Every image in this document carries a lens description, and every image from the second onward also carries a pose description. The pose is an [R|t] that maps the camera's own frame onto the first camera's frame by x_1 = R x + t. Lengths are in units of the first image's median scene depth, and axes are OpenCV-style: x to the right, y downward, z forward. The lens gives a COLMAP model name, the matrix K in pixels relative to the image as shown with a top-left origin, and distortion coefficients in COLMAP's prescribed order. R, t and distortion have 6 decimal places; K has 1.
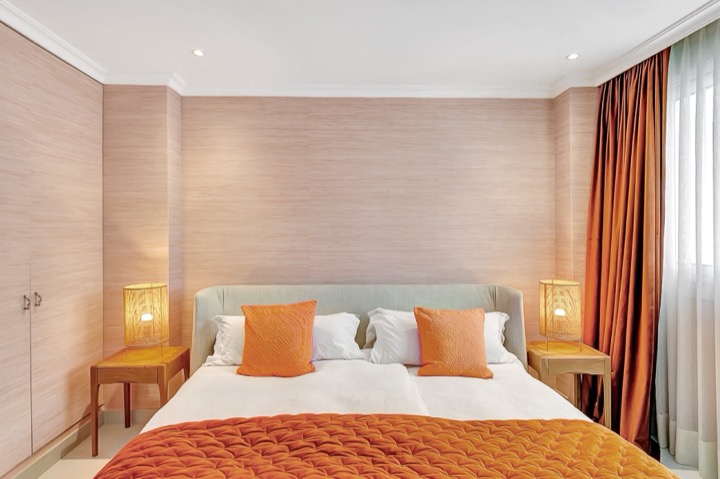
lens RADIAL K [[362.0, 0, 361.1], [0, 362.0, 232.8], [0, 0, 1]] dist [0.001077, 0.000273]
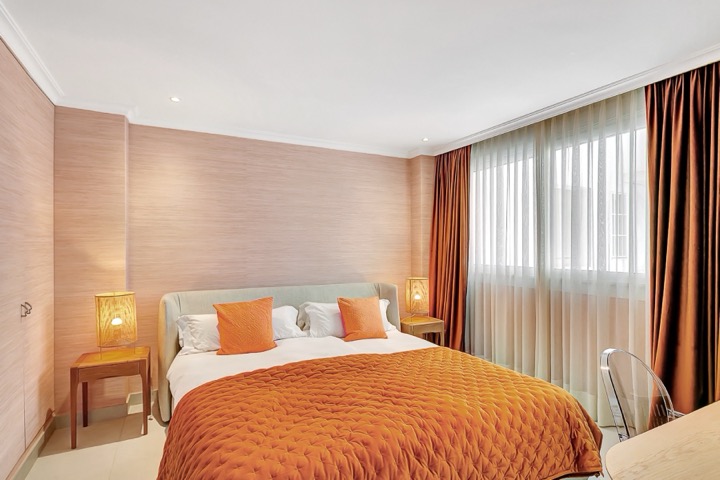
lens RADIAL K [[358.4, 0, 359.0], [0, 358.4, 246.7], [0, 0, 1]] dist [-0.001296, 0.000007]
pose [[0.902884, 0.000971, 0.429882, -0.358122], [-0.000405, 0.999999, -0.001407, 0.000334], [-0.429883, 0.001096, 0.902884, -0.309785]]
